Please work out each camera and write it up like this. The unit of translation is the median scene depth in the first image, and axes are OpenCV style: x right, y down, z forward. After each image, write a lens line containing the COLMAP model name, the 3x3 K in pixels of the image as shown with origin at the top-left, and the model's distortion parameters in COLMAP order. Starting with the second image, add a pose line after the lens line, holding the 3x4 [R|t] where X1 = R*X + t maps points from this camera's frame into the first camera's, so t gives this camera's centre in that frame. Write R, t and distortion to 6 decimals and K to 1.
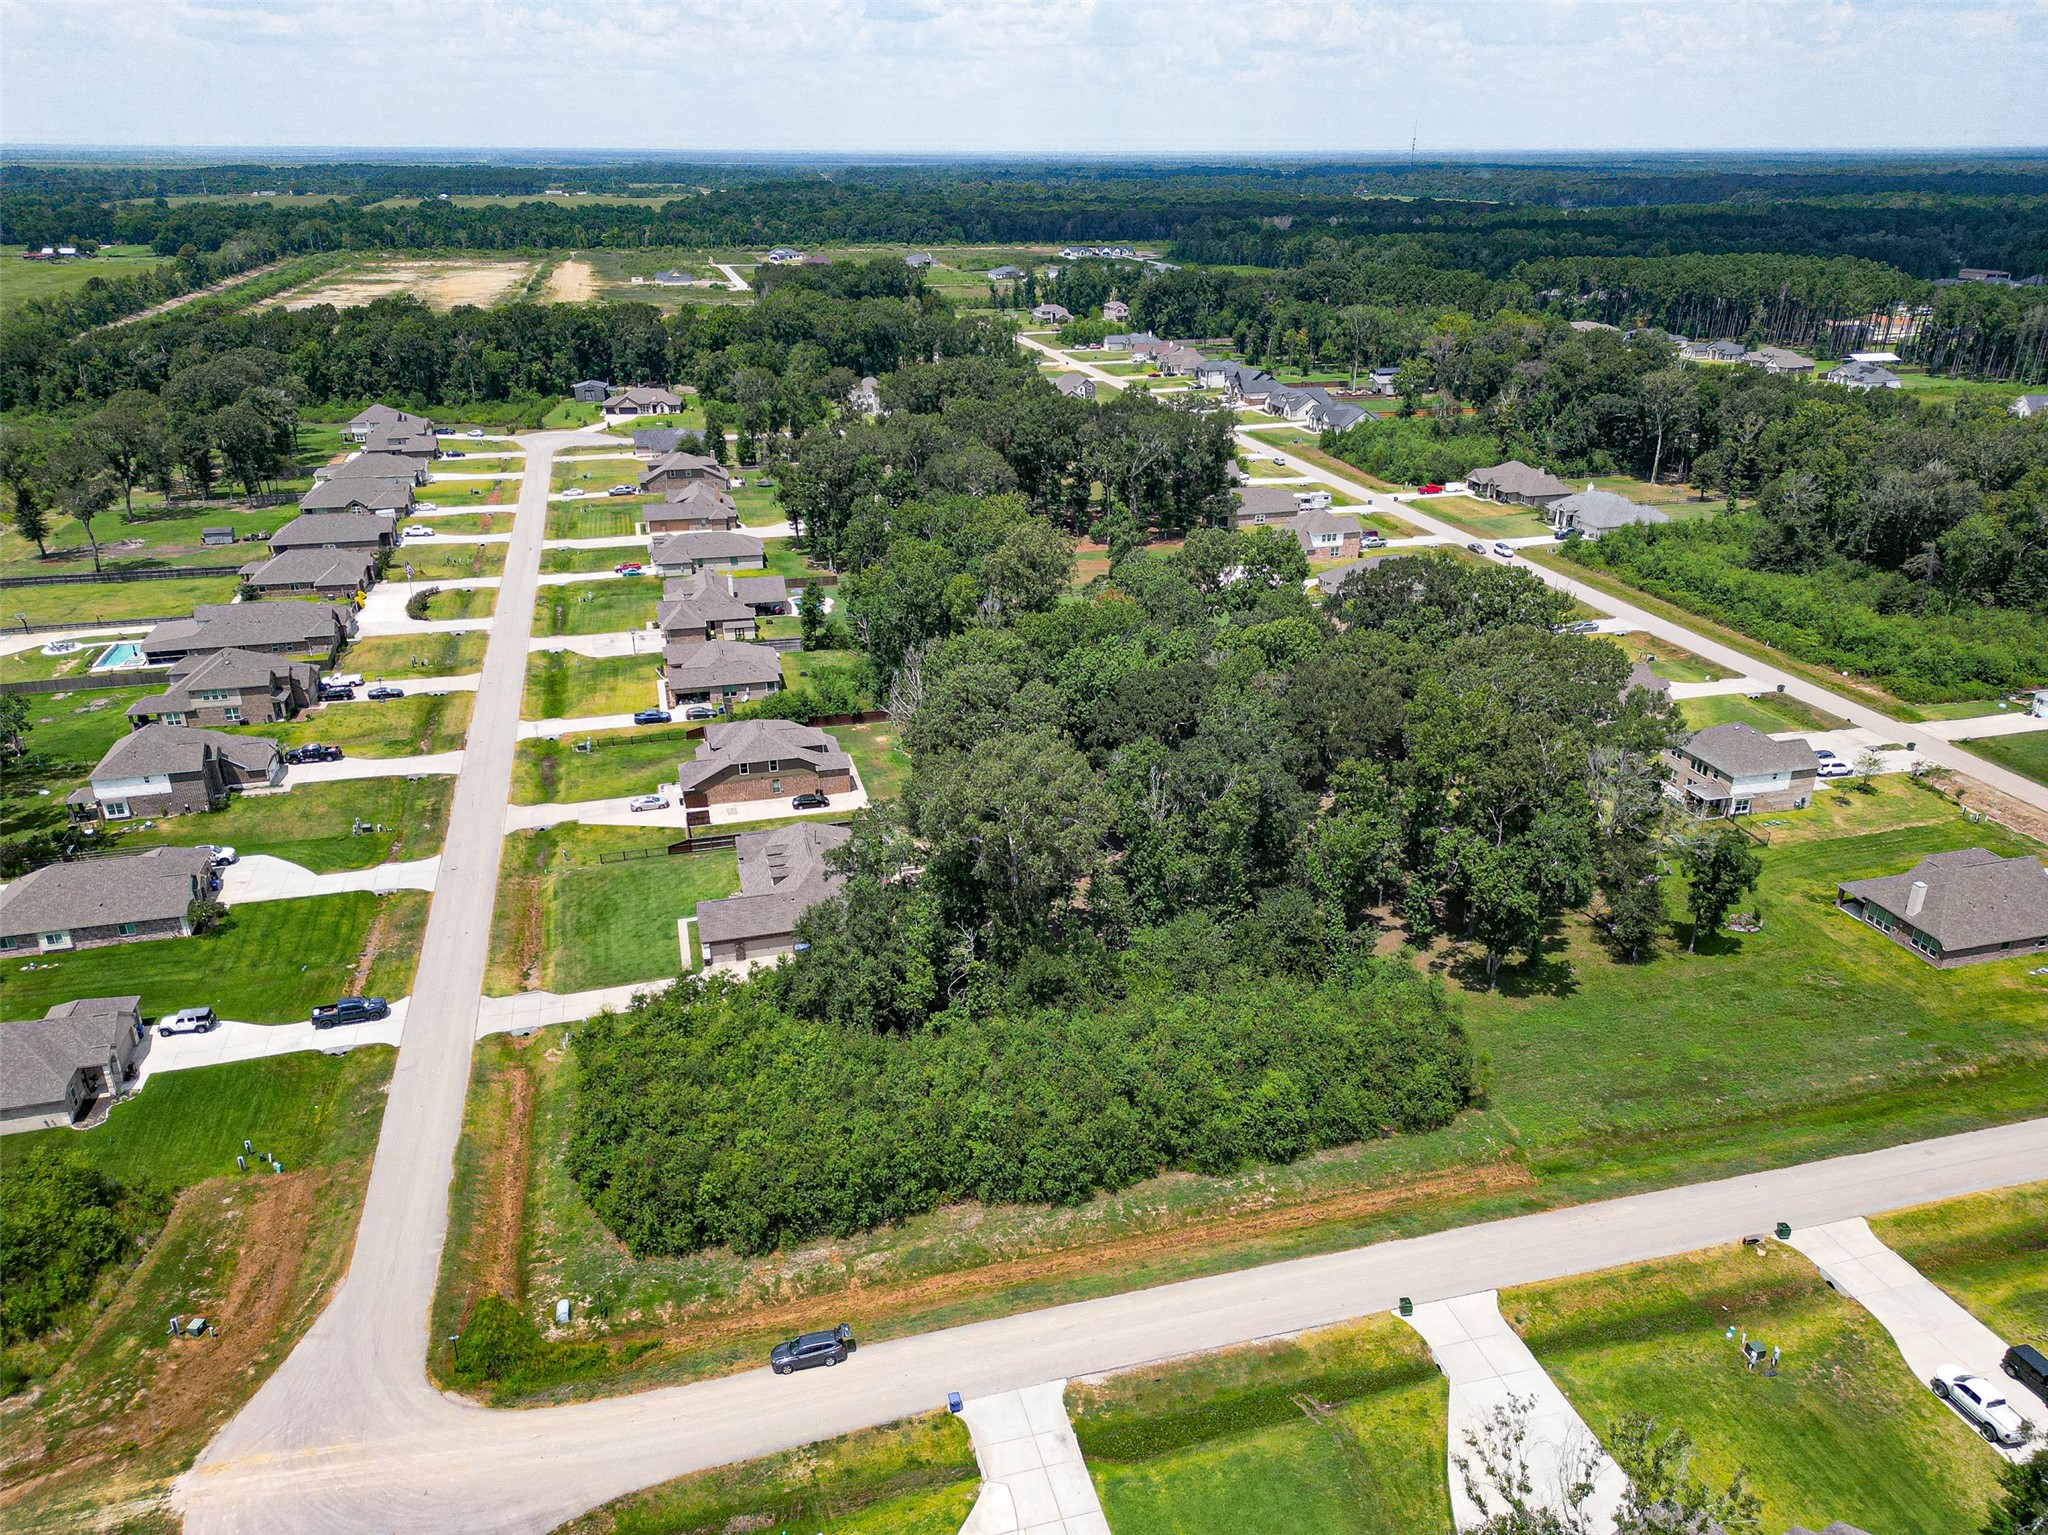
lens RADIAL K [[1438.7, 0, 1024.0], [0, 1438.7, 767.5], [0, 0, 1]] dist [0.082275, -0.083762]
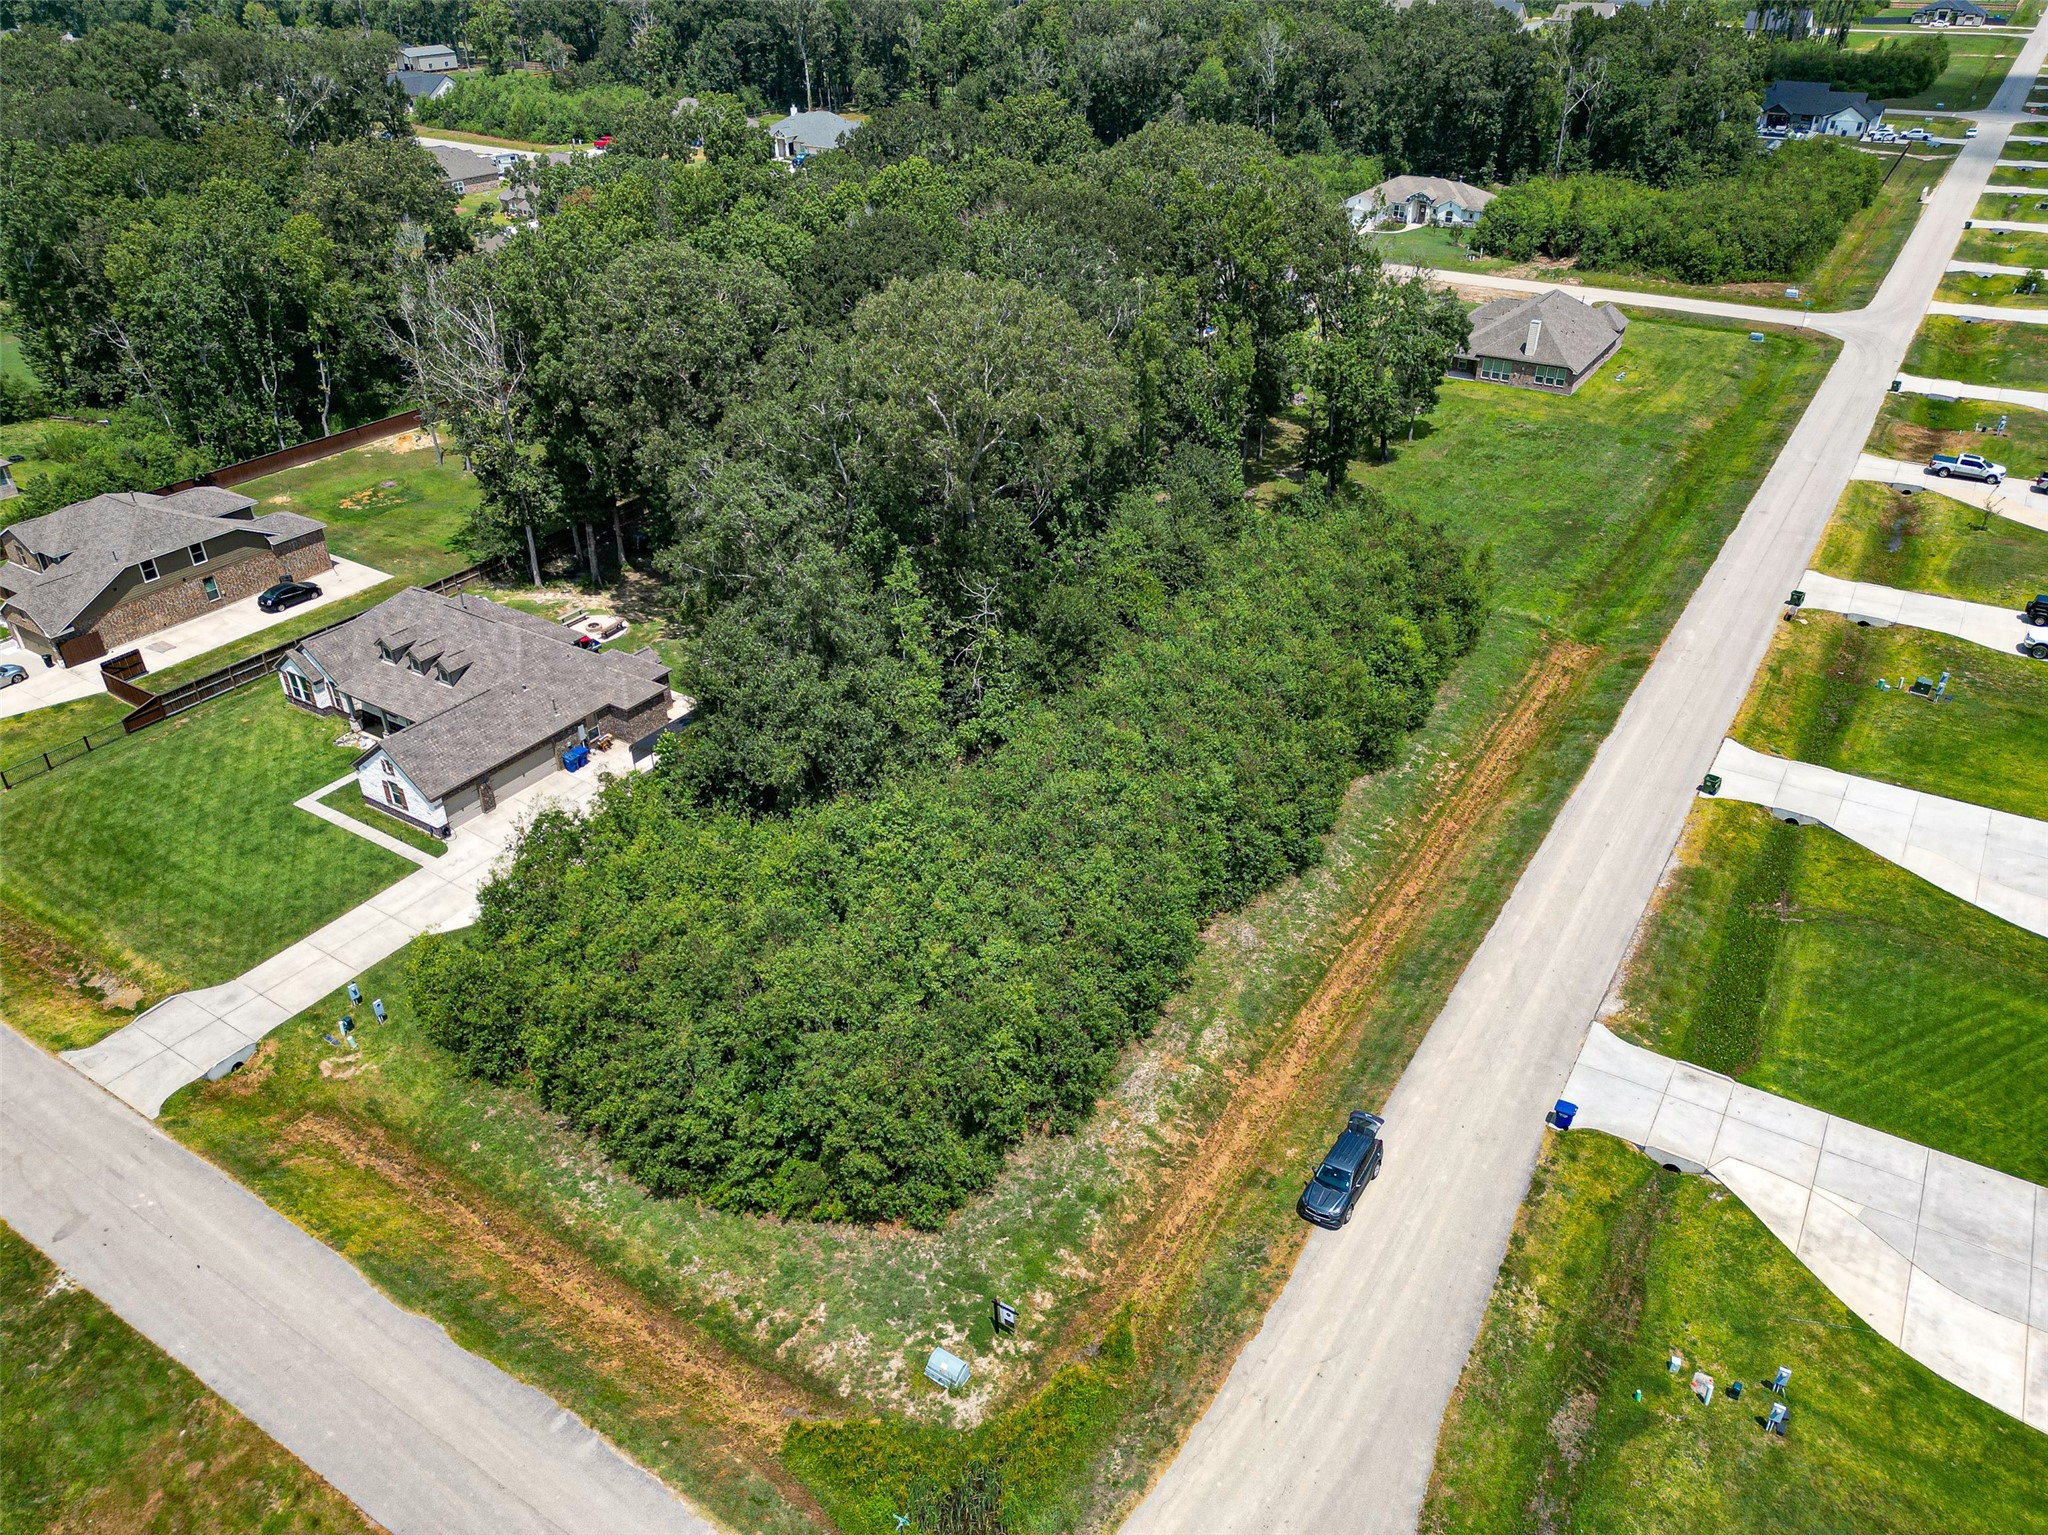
lens RADIAL K [[1437.1, 0, 1025.2], [0, 1437.1, 773.4], [0, 0, 1]] dist [0.071158, -0.067972]
pose [[0.741041, -0.355496, 0.569632, -0.360395], [0.266748, 0.934394, 0.236121, 0.038632], [-0.616201, -0.023027, 0.787252, 0.400427]]
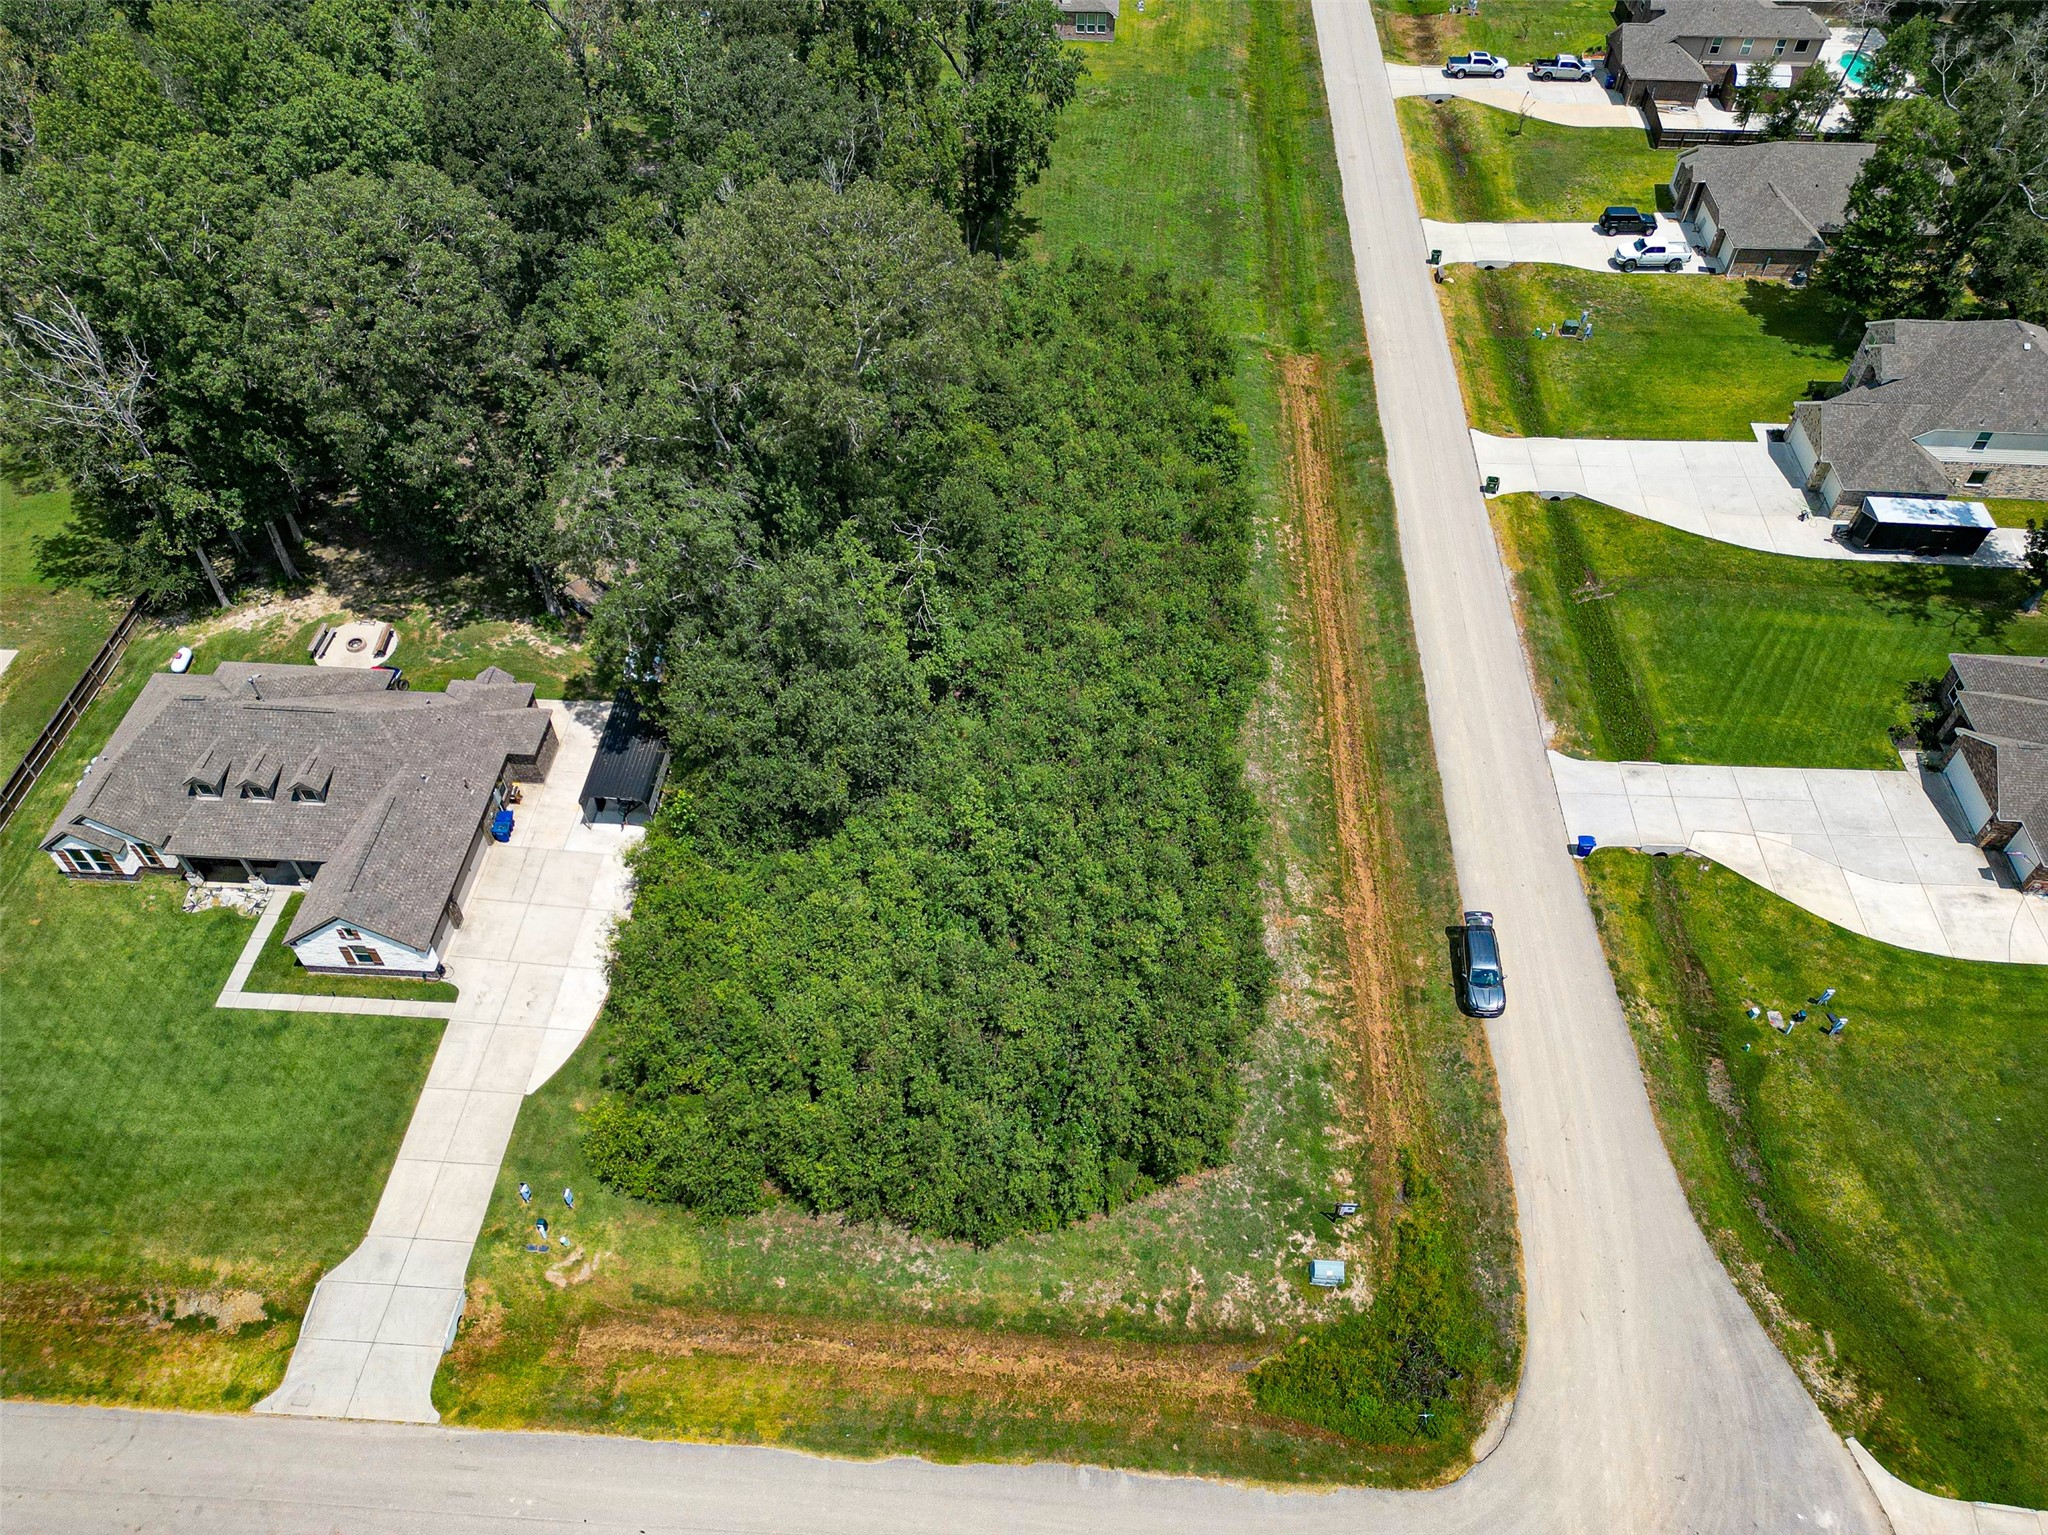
lens RADIAL K [[1437.1, 0, 1025.2], [0, 1437.1, 773.4], [0, 0, 1]] dist [0.071158, -0.067972]
pose [[0.320146, -0.707348, 0.630211, -0.417868], [0.371550, 0.705675, 0.603302, -0.142650], [-0.871469, 0.041010, 0.488734, 0.556788]]
